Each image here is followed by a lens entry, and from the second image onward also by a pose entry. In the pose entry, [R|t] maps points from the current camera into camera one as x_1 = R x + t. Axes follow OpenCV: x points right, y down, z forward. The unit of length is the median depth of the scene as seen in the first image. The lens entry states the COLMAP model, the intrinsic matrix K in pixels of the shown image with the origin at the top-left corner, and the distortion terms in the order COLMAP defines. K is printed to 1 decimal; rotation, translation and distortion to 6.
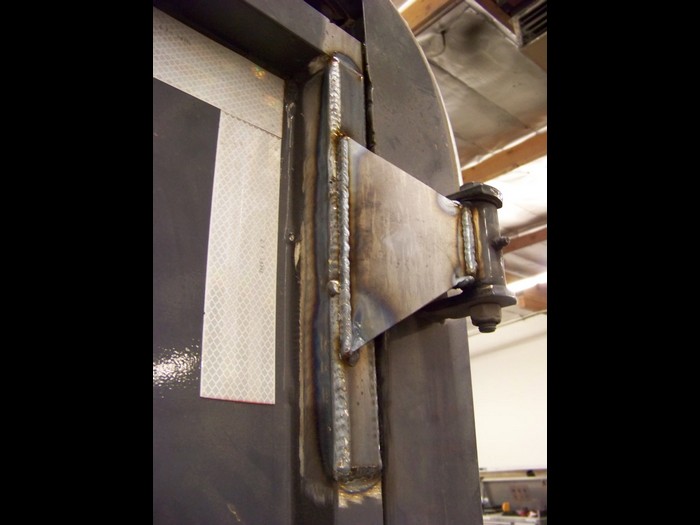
lens RADIAL K [[570.4, 0, 350.0], [0, 570.4, 262.5], [0, 0, 1]] dist [-0.317440, 0.446077]
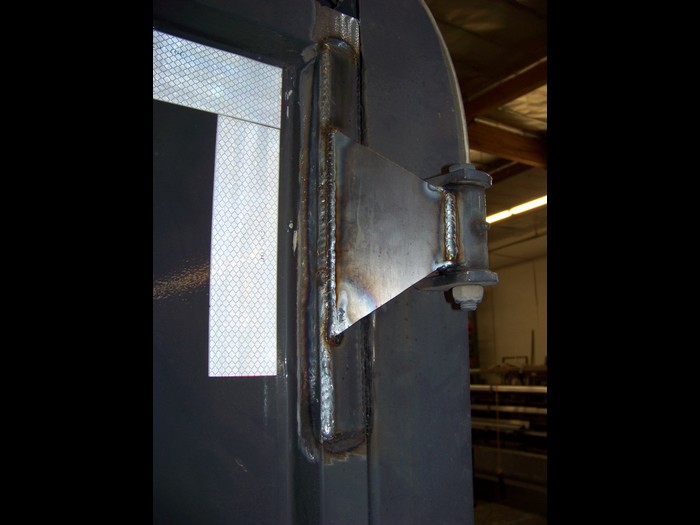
lens RADIAL K [[570.4, 0, 350.0], [0, 570.4, 262.5], [0, 0, 1]] dist [-0.317440, 0.446077]
pose [[0.984931, -0.013143, -0.172448, 0.214138], [0.047922, 0.978805, 0.199107, -0.199030], [0.166176, -0.204370, 0.964686, -0.074036]]
